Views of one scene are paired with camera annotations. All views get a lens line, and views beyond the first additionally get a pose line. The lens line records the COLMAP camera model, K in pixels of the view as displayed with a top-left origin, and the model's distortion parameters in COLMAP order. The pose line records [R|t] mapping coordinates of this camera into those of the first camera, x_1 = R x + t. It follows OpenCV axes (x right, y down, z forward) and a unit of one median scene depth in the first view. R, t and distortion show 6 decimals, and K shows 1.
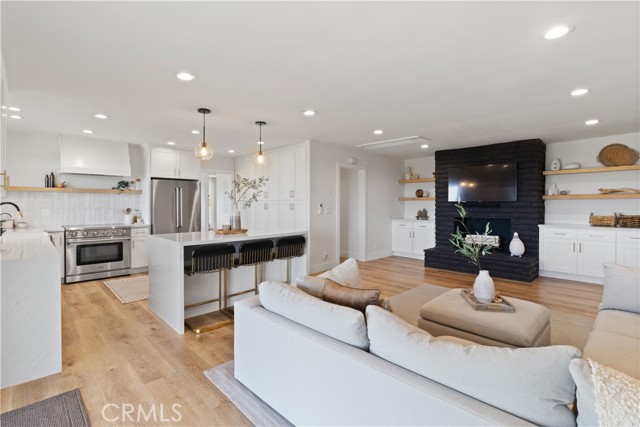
lens RADIAL K [[302.1, 0, 318.3], [0, 302.1, 207.9], [0, 0, 1]] dist [0.005725, -0.000853]
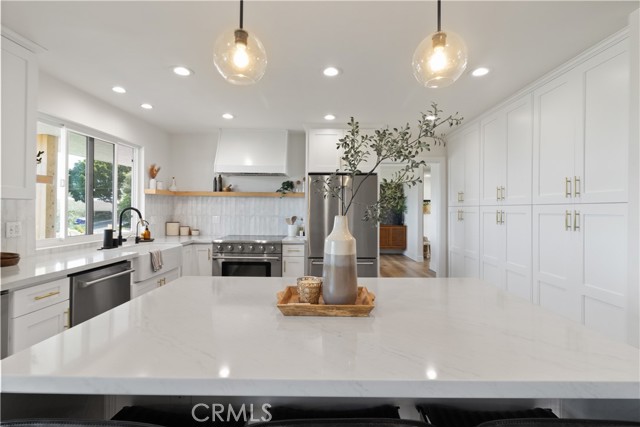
lens RADIAL K [[302.1, 0, 316.6], [0, 302.1, 211.1], [0, 0, 1]] dist [0.005725, -0.000853]
pose [[0.714196, 0.008431, -0.699895, -0.052506], [-0.018719, 0.999800, -0.007058, -0.008567], [0.699696, 0.018142, 0.714211, 0.531330]]
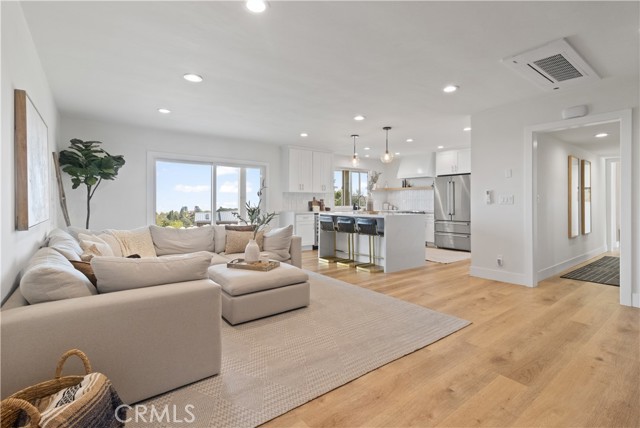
lens RADIAL K [[302.1, 0, 320.5], [0, 302.1, 208.2], [0, 0, 1]] dist [0.005725, -0.000853]
pose [[-0.126481, 0.014335, -0.991865, 0.870506], [-0.019068, 0.999676, 0.016880, 0.031189], [0.991786, 0.021048, -0.126167, 0.688201]]
